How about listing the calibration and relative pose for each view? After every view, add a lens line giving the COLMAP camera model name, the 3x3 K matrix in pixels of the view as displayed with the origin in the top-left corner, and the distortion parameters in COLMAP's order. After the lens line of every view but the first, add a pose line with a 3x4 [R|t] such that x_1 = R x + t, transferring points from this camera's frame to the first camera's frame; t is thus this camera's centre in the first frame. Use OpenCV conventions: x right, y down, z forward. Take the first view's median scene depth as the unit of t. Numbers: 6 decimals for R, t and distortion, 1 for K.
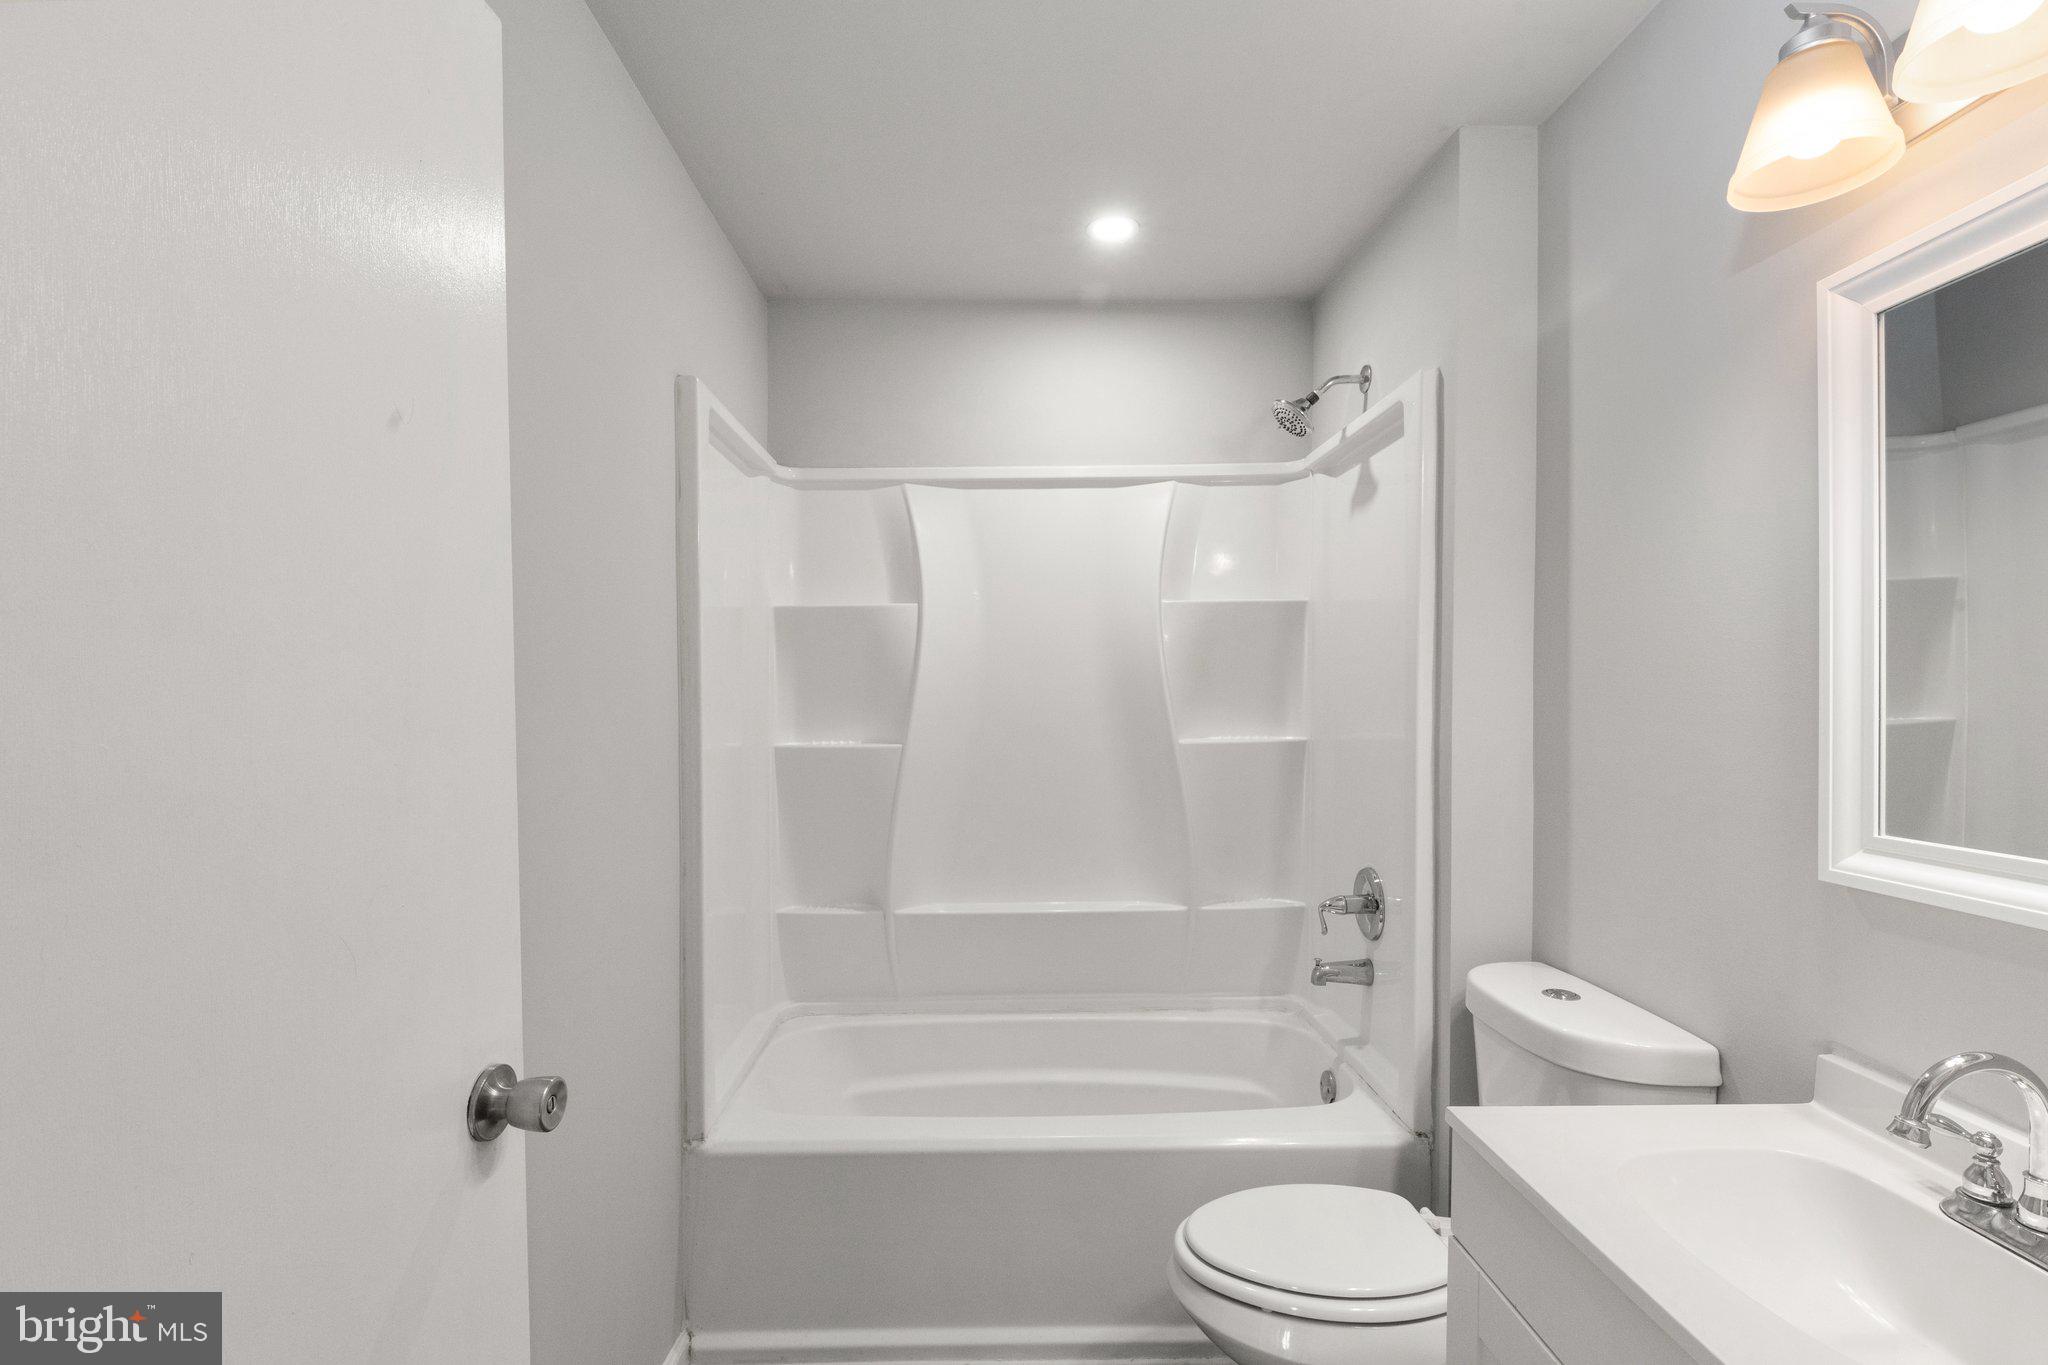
lens RADIAL K [[967.3, 0, 985.3], [0, 967.3, 724.4], [0, 0, 1]] dist [-0.002293, -0.001391]
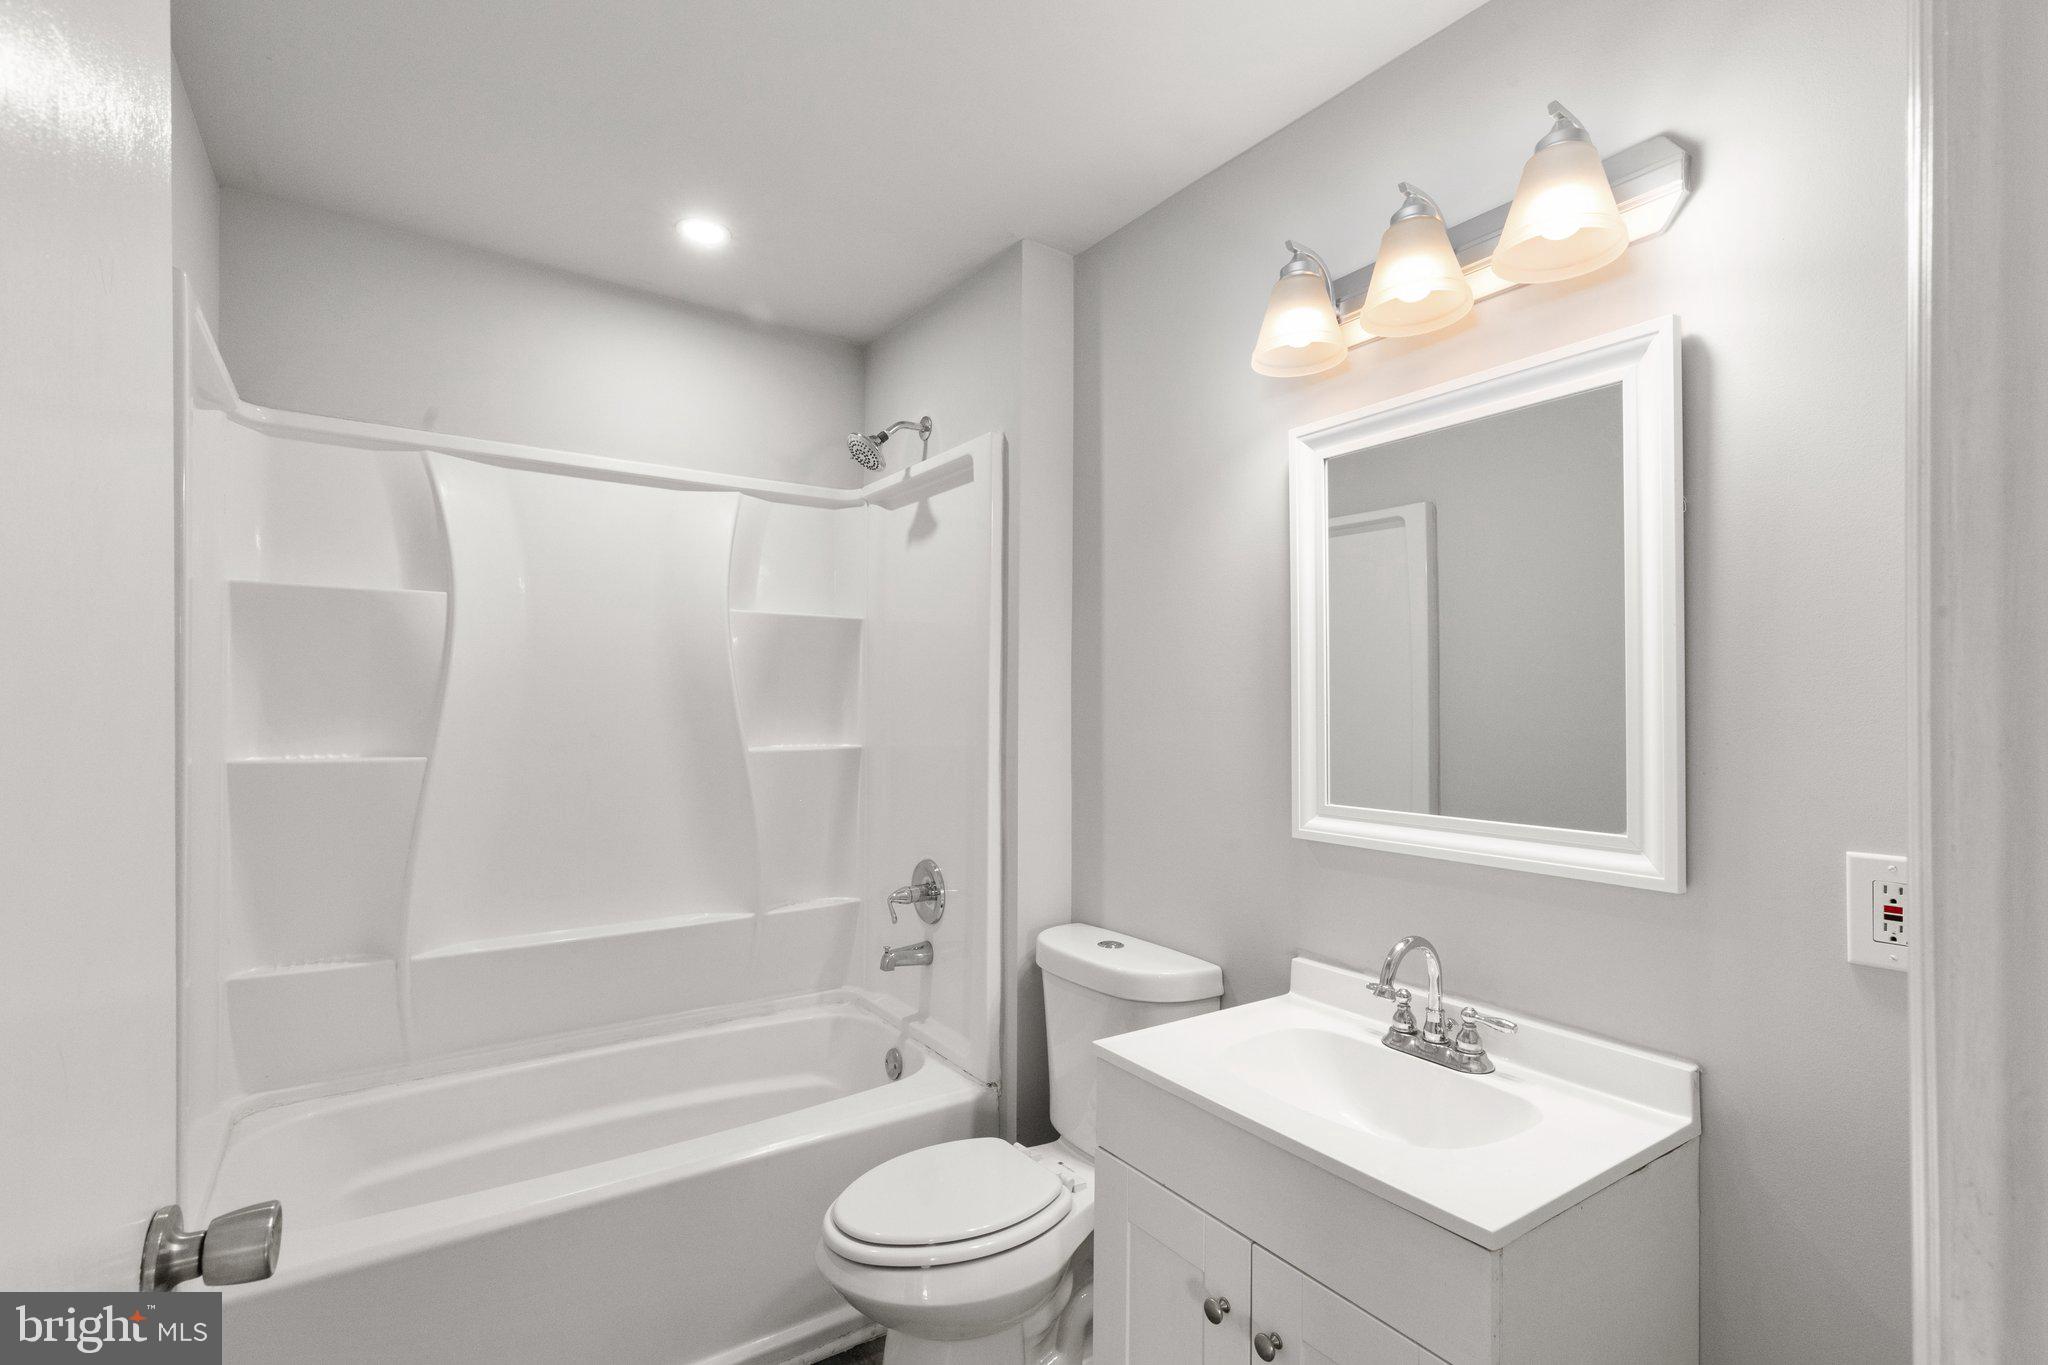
lens RADIAL K [[947.0, 0, 1019.5], [0, 947.0, 711.5], [0, 0, 1]] dist [0.000953, -0.000752]
pose [[0.824461, 0.010956, 0.565812, -0.137643], [0.003016, 0.999713, -0.023753, 0.002178], [-0.565910, 0.021290, 0.824192, 0.026302]]
